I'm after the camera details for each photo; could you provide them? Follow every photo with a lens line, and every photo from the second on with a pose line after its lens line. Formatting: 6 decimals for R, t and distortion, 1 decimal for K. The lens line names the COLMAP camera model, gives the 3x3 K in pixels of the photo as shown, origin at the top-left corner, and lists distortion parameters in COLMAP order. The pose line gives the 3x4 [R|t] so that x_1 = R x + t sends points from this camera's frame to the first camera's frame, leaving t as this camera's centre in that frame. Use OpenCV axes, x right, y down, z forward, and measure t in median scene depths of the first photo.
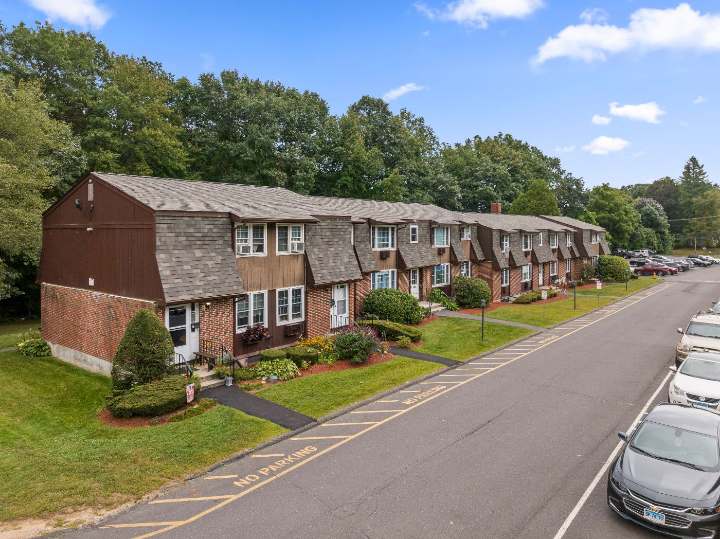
lens RADIAL K [[510.8, 0, 361.6], [0, 510.8, 268.9], [0, 0, 1]] dist [-0.040010, 0.003619]
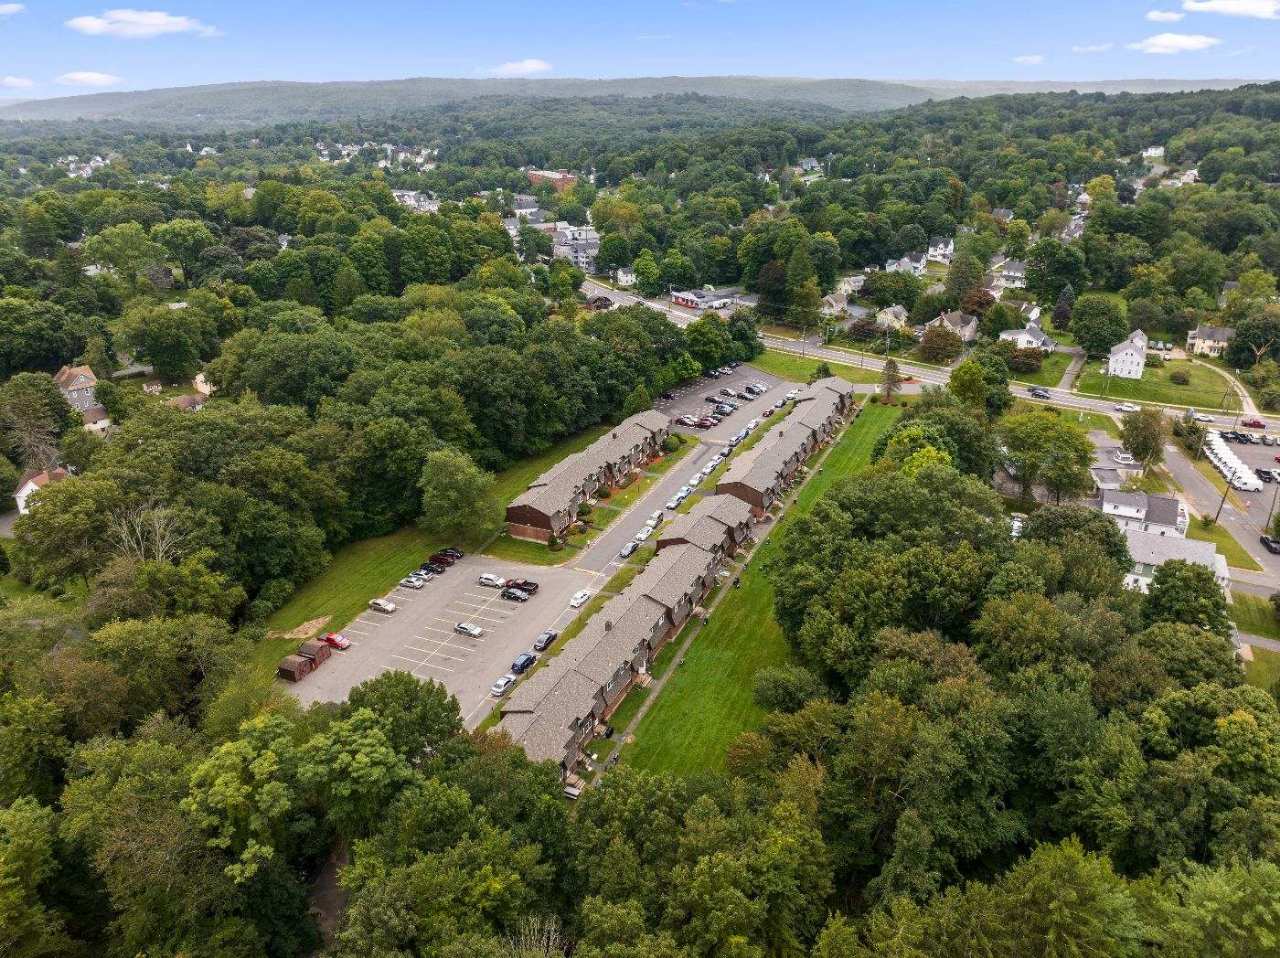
lens RADIAL K [[908.1, 0, 642.9], [0, 908.1, 478.0], [0, 0, 1]] dist [-0.040010, 0.003619]
pose [[0.968333, -0.105026, 0.226497, -0.790367], [0.023241, 0.941194, 0.337067, -1.864739], [-0.248578, -0.321129, 0.913830, -4.006402]]
